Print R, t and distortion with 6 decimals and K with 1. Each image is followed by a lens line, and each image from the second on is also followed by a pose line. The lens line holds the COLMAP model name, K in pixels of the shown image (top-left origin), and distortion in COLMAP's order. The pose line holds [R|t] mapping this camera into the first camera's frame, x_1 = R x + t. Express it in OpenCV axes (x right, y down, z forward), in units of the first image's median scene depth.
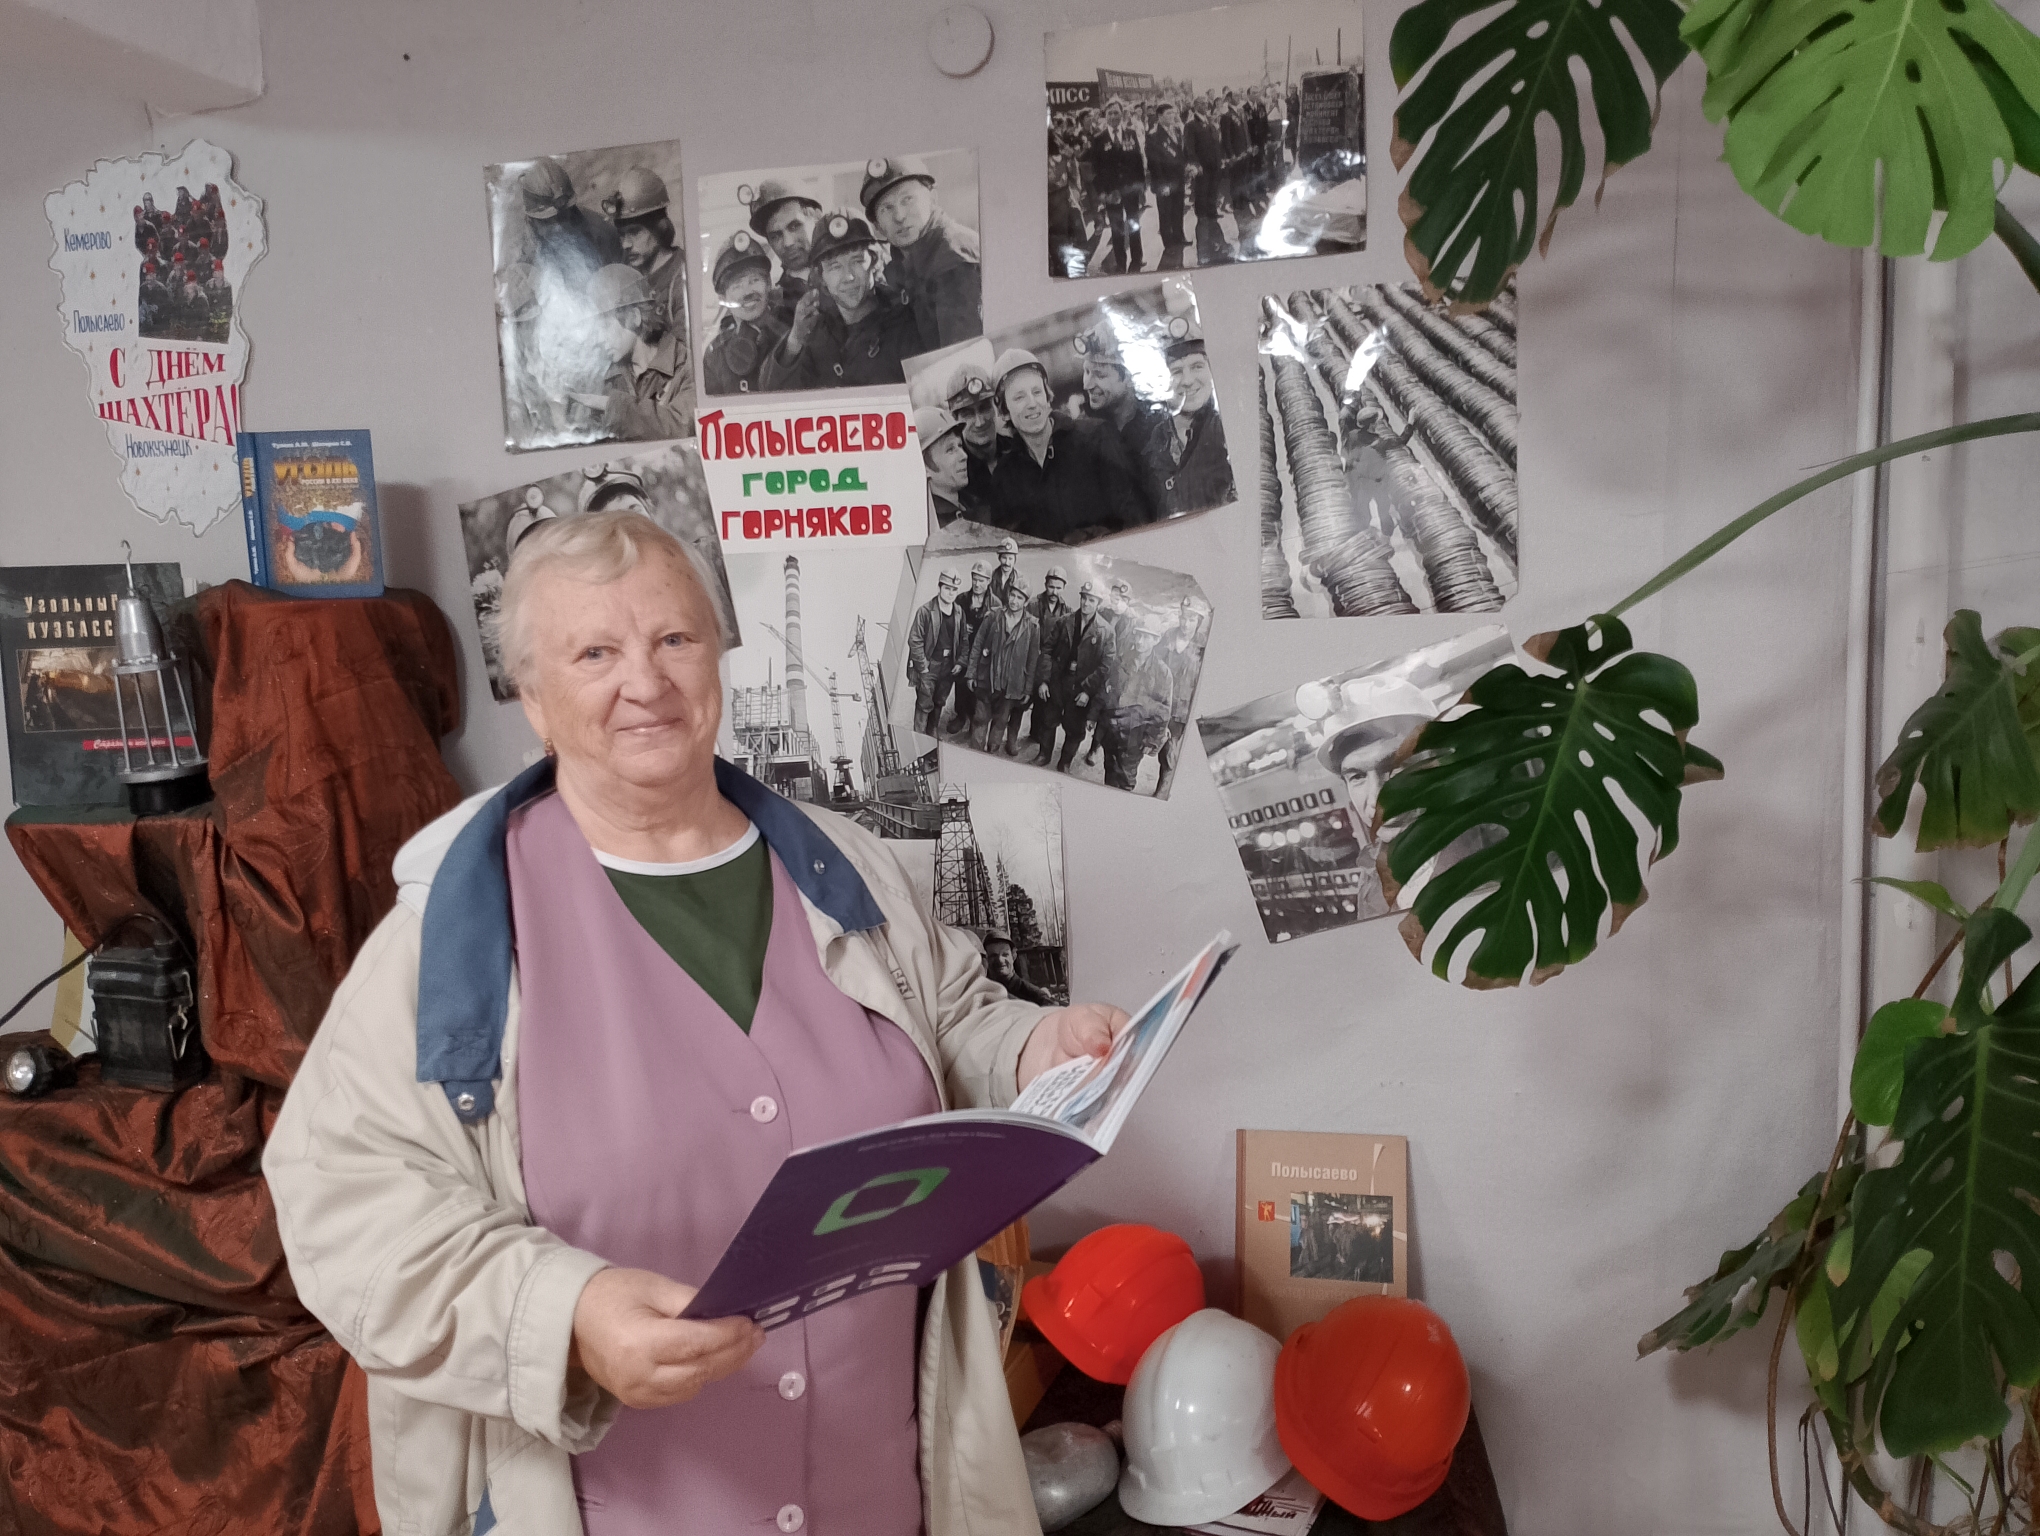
lens RADIAL K [[1685.6, 0, 1050.6], [0, 1685.6, 769.2], [0, 0, 1]] dist [0.061940, -0.158481]
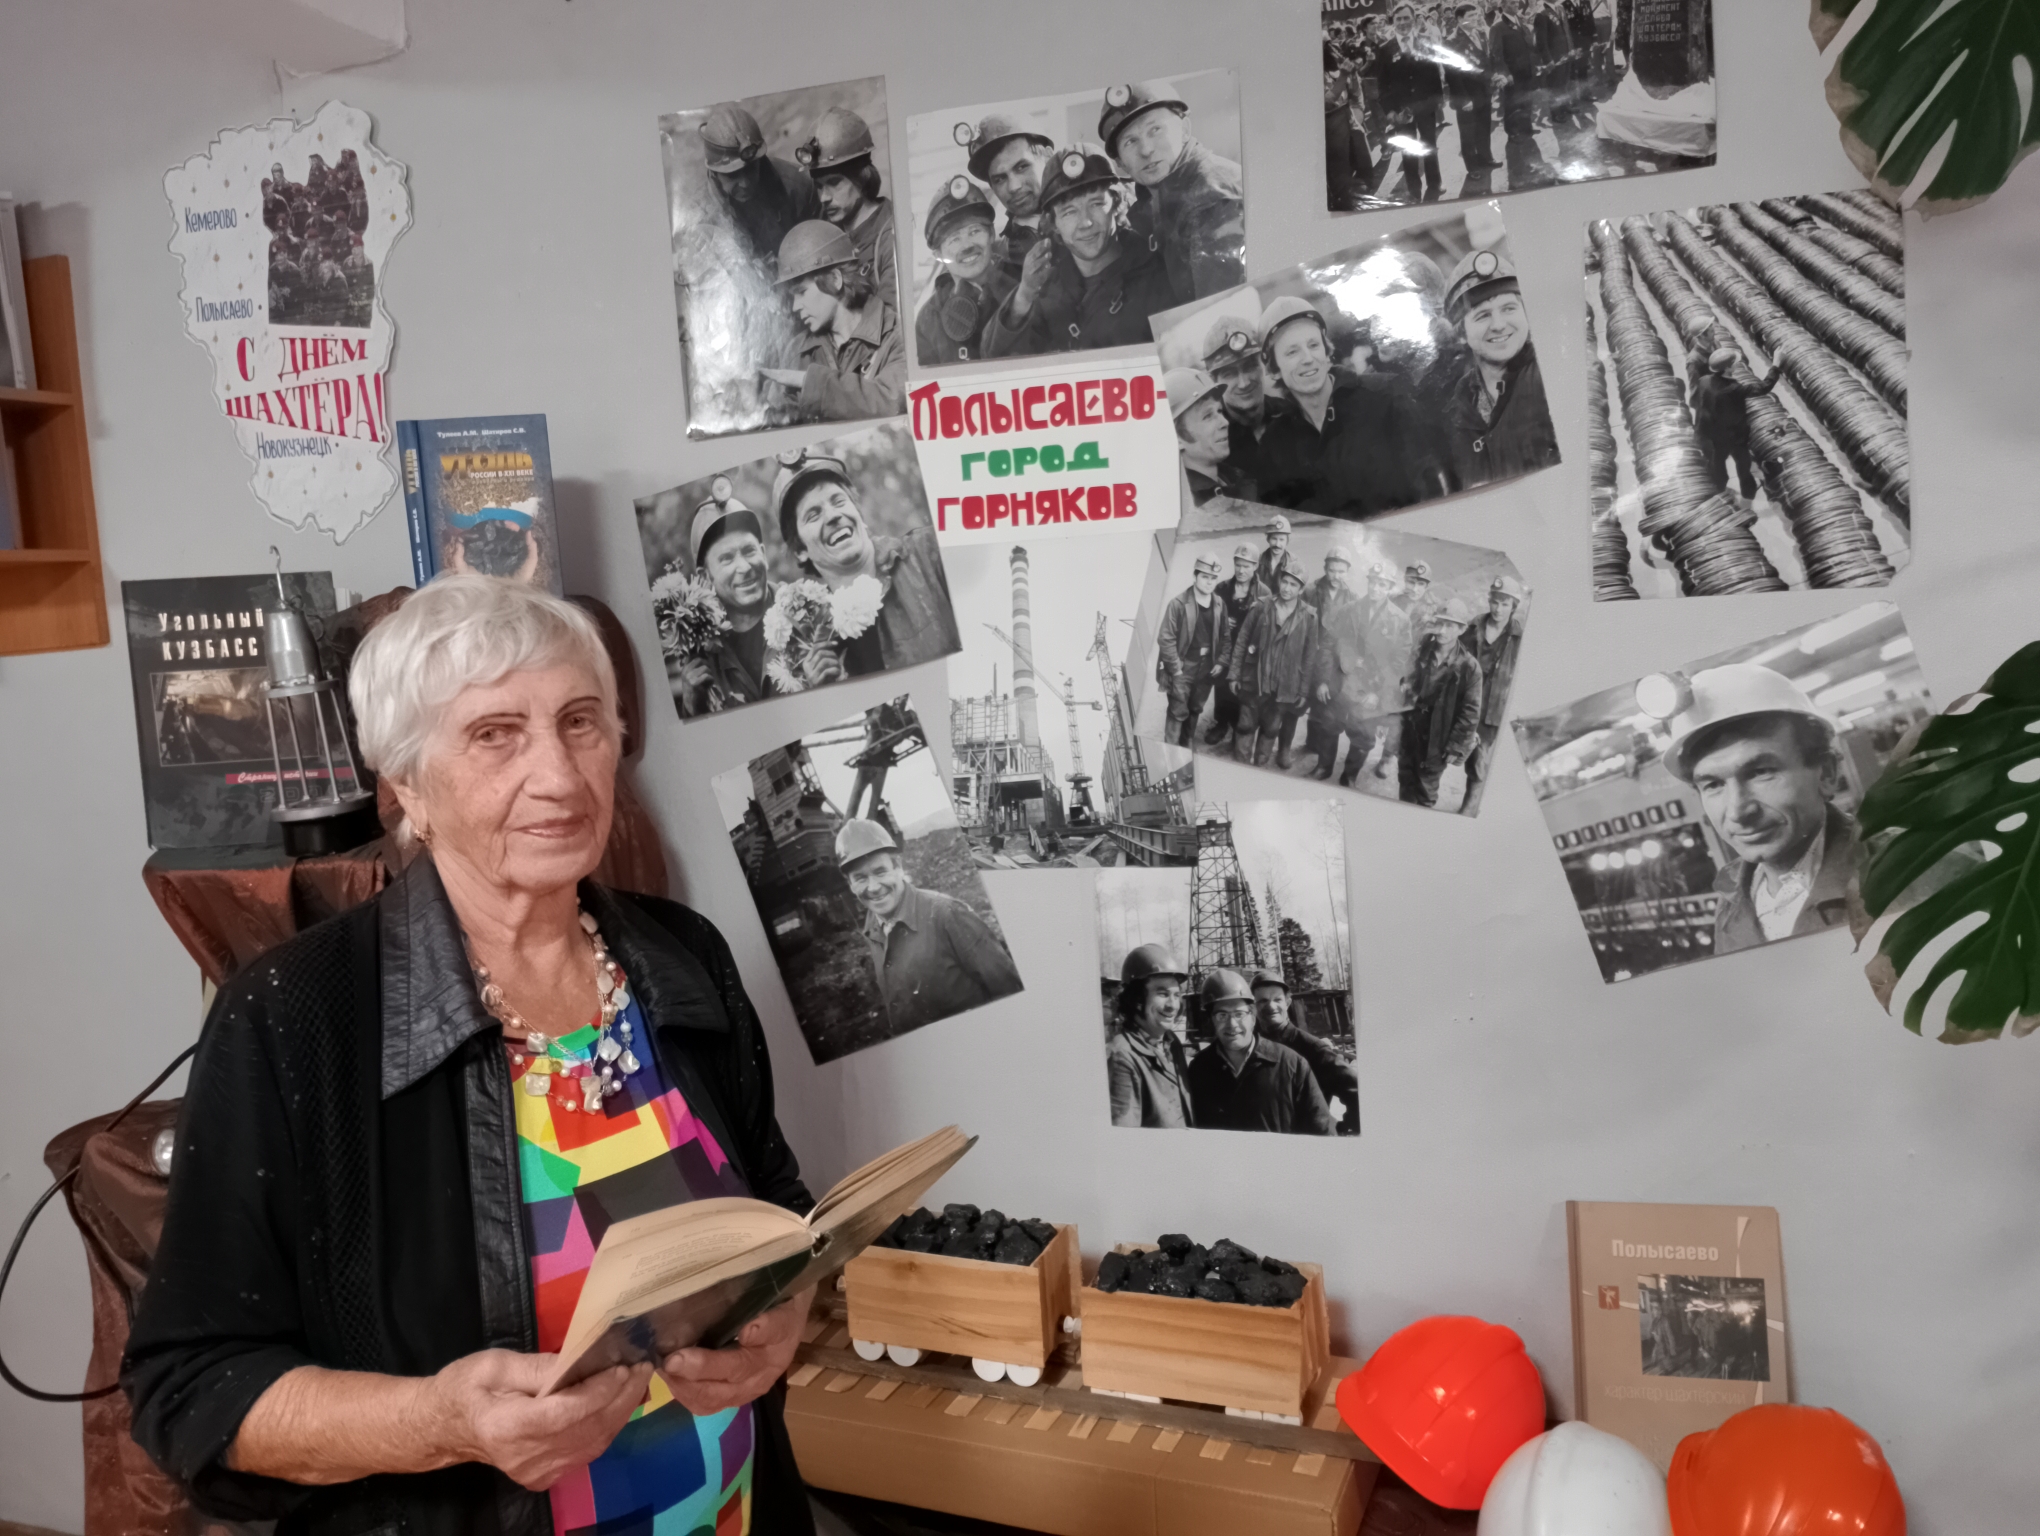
lens RADIAL K [[1685.6, 0, 1026.1], [0, 1685.6, 767.7], [0, 0, 1]] dist [0.061940, -0.158481]
pose [[0.999045, -0.021226, -0.038185, -0.123397], [0.020941, 0.999750, -0.007863, -0.004525], [0.038342, 0.007056, 0.999240, 0.131484]]
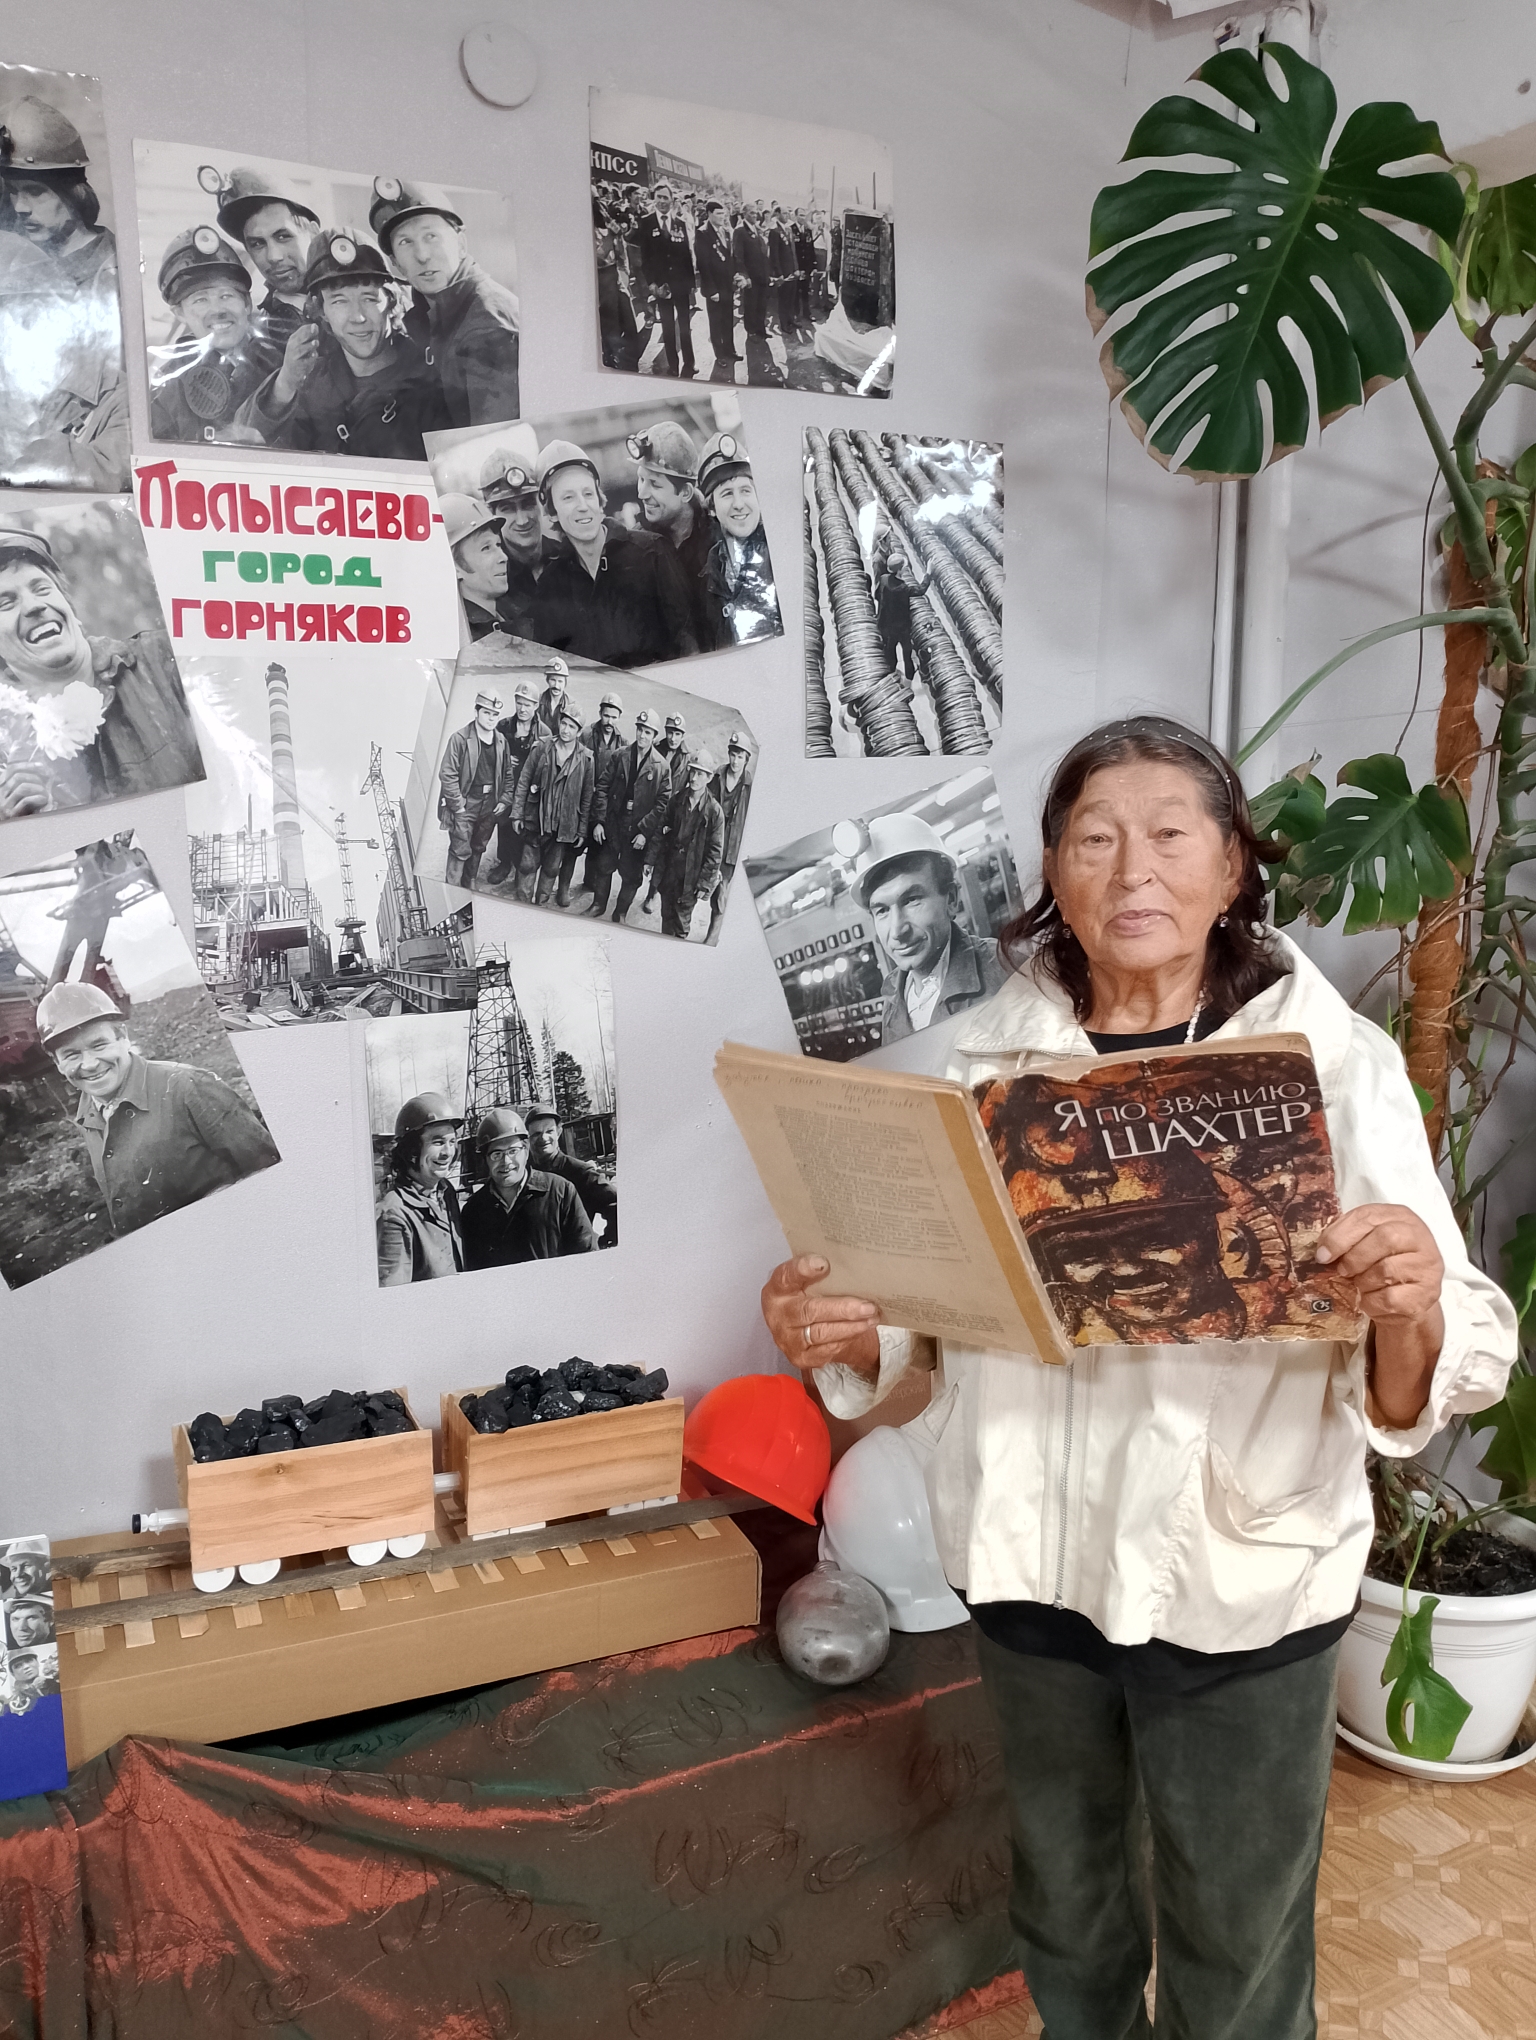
lens RADIAL K [[1685.6, 0, 811.8], [0, 1685.6, 1041.7], [0, 0, 1]] dist [0.061940, -0.158481]
pose [[0.696574, -0.095972, 0.711037, -0.576604], [0.059524, 0.995327, 0.076031, 0.002964], [-0.715011, -0.010637, 0.699032, 0.282881]]
